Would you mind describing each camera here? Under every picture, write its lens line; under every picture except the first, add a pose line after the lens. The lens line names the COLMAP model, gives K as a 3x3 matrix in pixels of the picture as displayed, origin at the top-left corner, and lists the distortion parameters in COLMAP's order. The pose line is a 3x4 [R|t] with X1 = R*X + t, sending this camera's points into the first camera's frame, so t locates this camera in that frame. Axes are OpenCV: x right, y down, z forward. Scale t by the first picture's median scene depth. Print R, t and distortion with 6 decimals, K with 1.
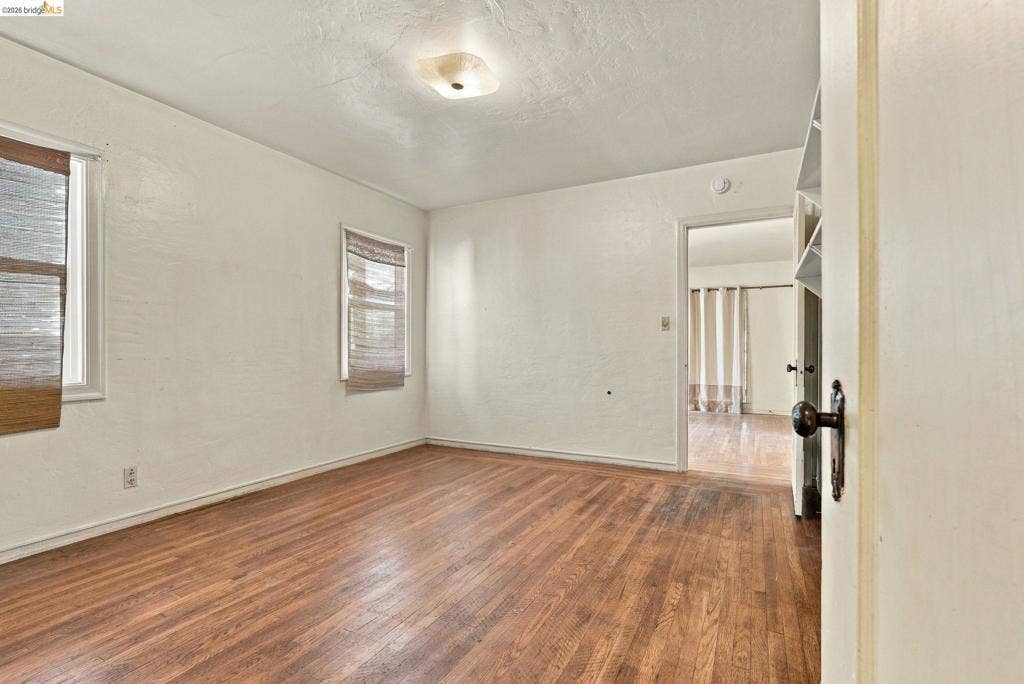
lens RADIAL K [[464.0, 0, 514.5], [0, 464.0, 349.8], [0, 0, 1]] dist [0.000919, 0.000504]
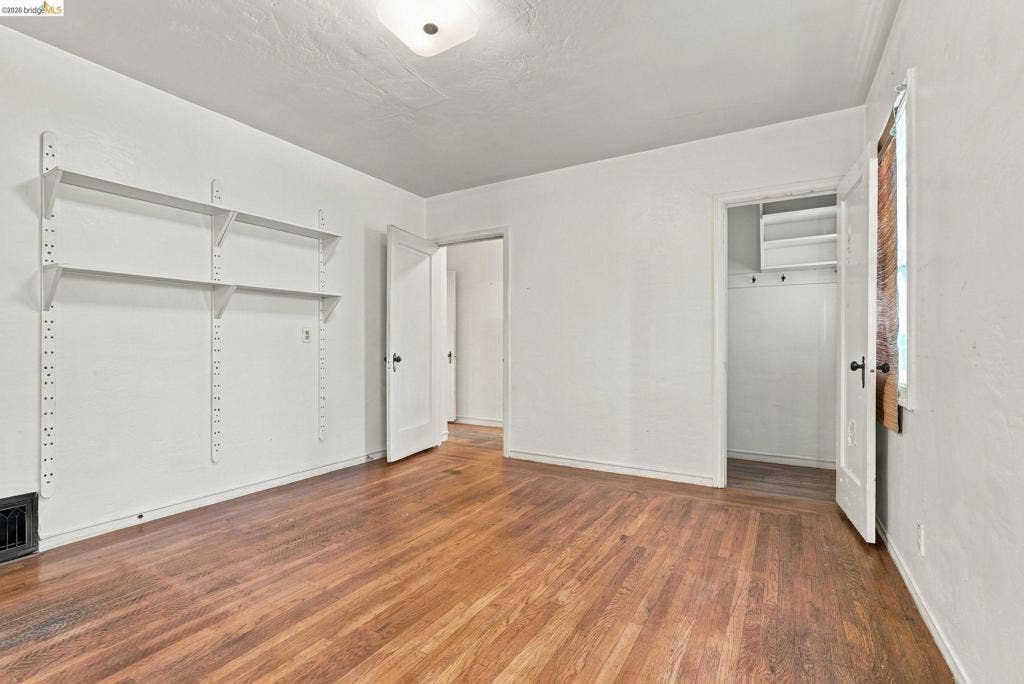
lens RADIAL K [[464.0, 0, 513.1], [0, 464.0, 346.4], [0, 0, 1]] dist [0.000919, 0.000504]
pose [[-0.998340, 0.006550, 0.057227, -0.317405], [0.006273, 0.999968, -0.005021, 0.008257], [-0.057258, -0.004653, -0.998349, 1.815112]]
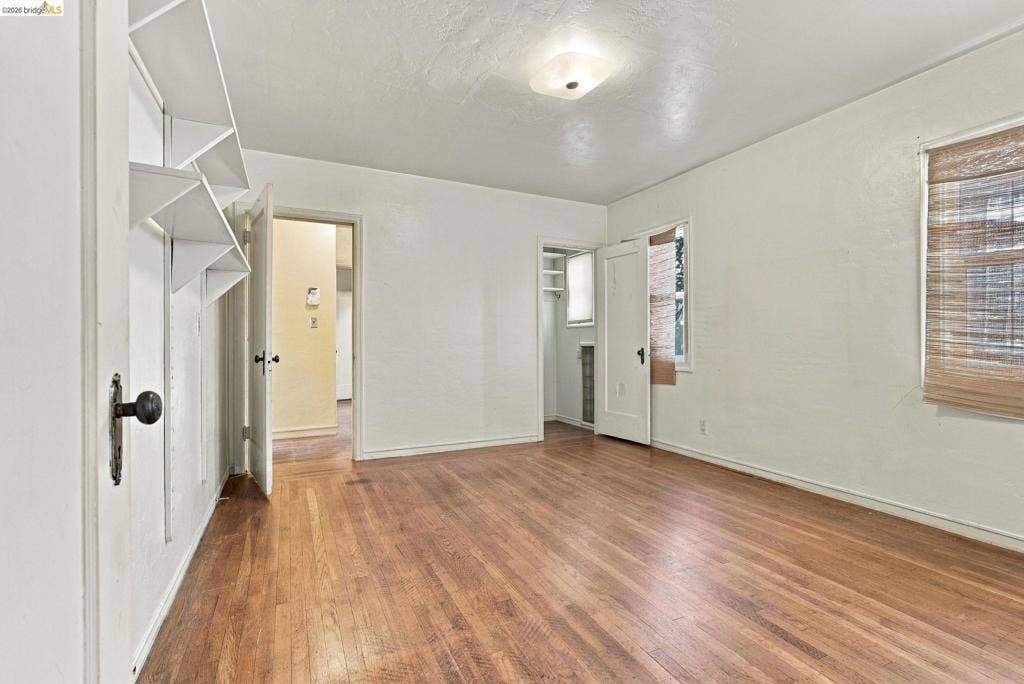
lens RADIAL K [[464.0, 0, 513.3], [0, 464.0, 339.4], [0, 0, 1]] dist [0.000919, 0.000504]
pose [[-0.590349, -0.001689, -0.807146, 0.780471], [0.002845, 0.999987, -0.004173, -0.002009], [0.807143, -0.004760, -0.590337, 1.490894]]
